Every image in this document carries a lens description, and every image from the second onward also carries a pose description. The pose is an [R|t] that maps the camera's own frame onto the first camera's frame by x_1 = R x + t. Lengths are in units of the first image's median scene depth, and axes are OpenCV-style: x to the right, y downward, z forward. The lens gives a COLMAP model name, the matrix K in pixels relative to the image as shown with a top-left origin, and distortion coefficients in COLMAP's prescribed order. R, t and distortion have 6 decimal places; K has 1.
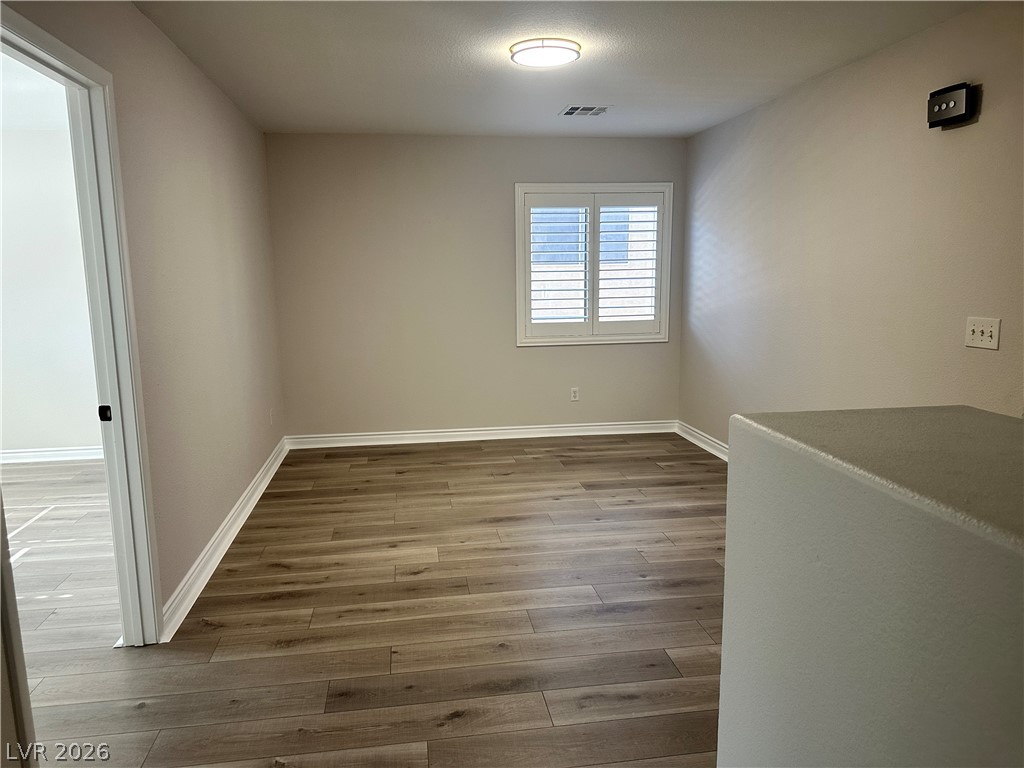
lens RADIAL K [[713.1, 0, 515.4], [0, 713.1, 383.3], [0, 0, 1]] dist [0.112869, -0.146168]
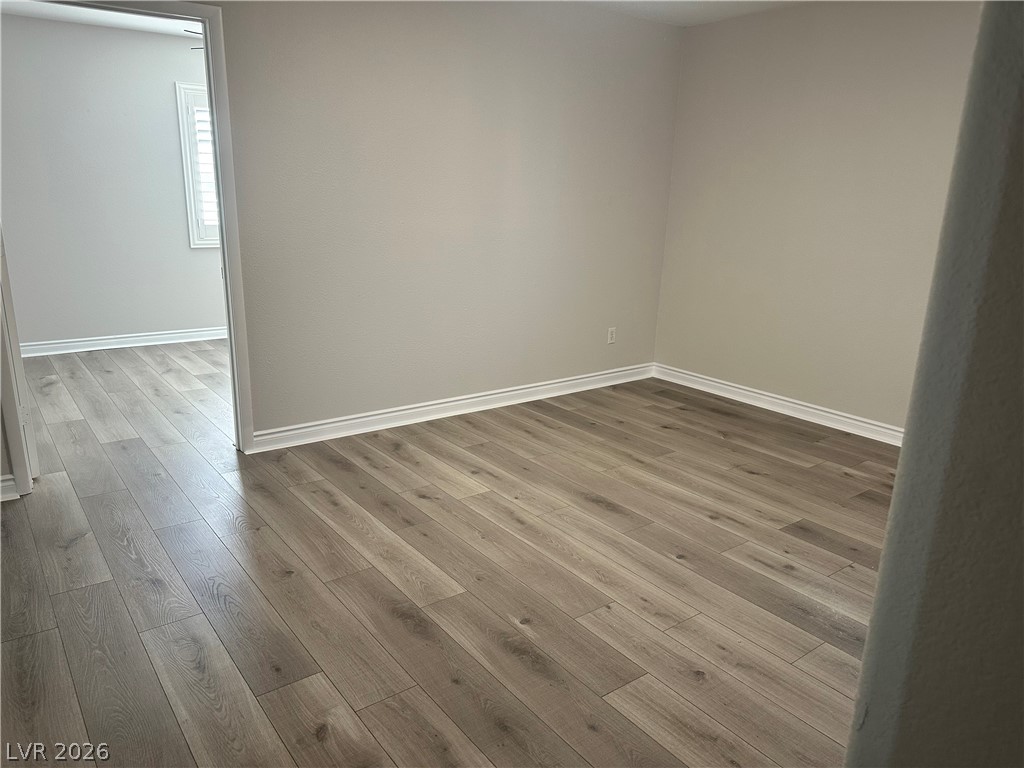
lens RADIAL K [[713.1, 0, 515.4], [0, 713.1, 383.3], [0, 0, 1]] dist [0.112869, -0.146168]
pose [[0.480375, 0.254412, -0.839354, 0.543014], [-0.170662, 0.965826, 0.195074, -0.074781], [0.860299, 0.049537, 0.507377, 0.470757]]
